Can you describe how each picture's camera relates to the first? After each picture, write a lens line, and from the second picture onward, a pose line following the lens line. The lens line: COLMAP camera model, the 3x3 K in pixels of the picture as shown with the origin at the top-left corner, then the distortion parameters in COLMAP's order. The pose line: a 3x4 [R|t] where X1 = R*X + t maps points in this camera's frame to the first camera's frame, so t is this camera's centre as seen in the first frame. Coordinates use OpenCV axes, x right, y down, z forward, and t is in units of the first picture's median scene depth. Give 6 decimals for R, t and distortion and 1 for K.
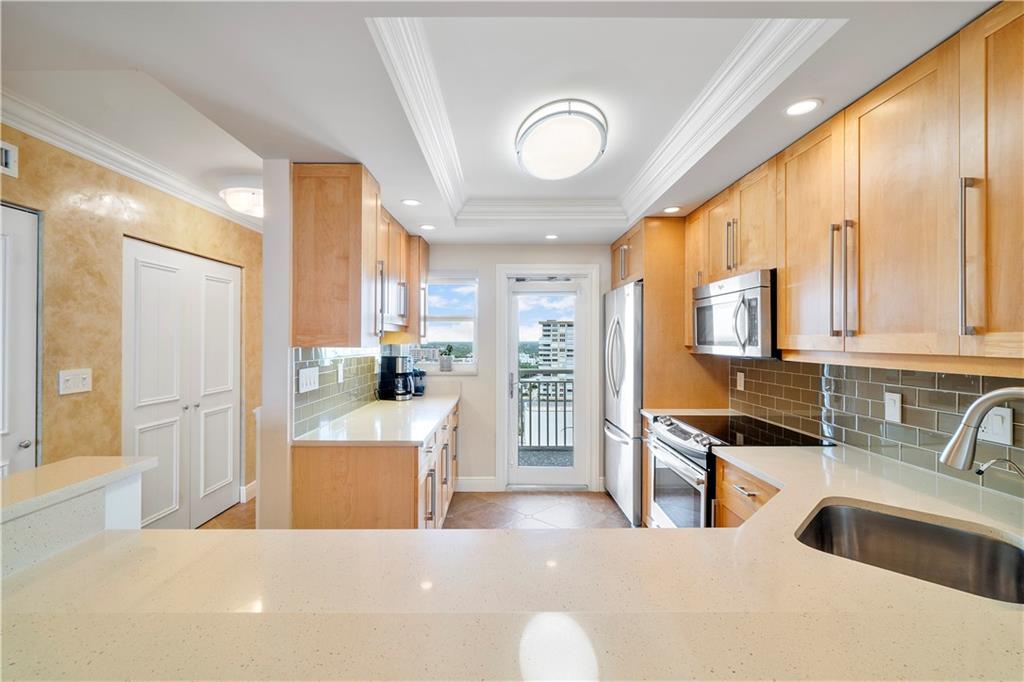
lens RADIAL K [[444.4, 0, 508.1], [0, 444.4, 344.3], [0, 0, 1]] dist [-0.002035, -0.000128]
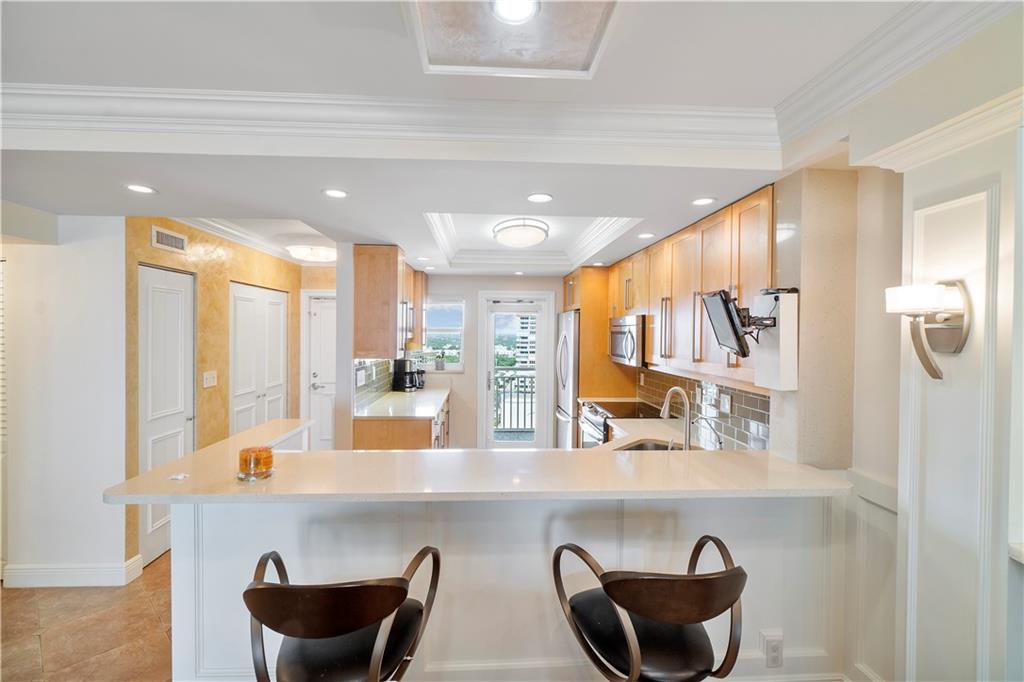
lens RADIAL K [[448.4, 0, 512.0], [0, 448.4, 341.0], [0, 0, 1]] dist [-0.001831, 0.000120]
pose [[0.998242, 0.008003, 0.058720, -0.004690], [-0.008697, 0.999895, 0.011587, -0.054890], [-0.058621, -0.012077, 0.998207, -0.445615]]
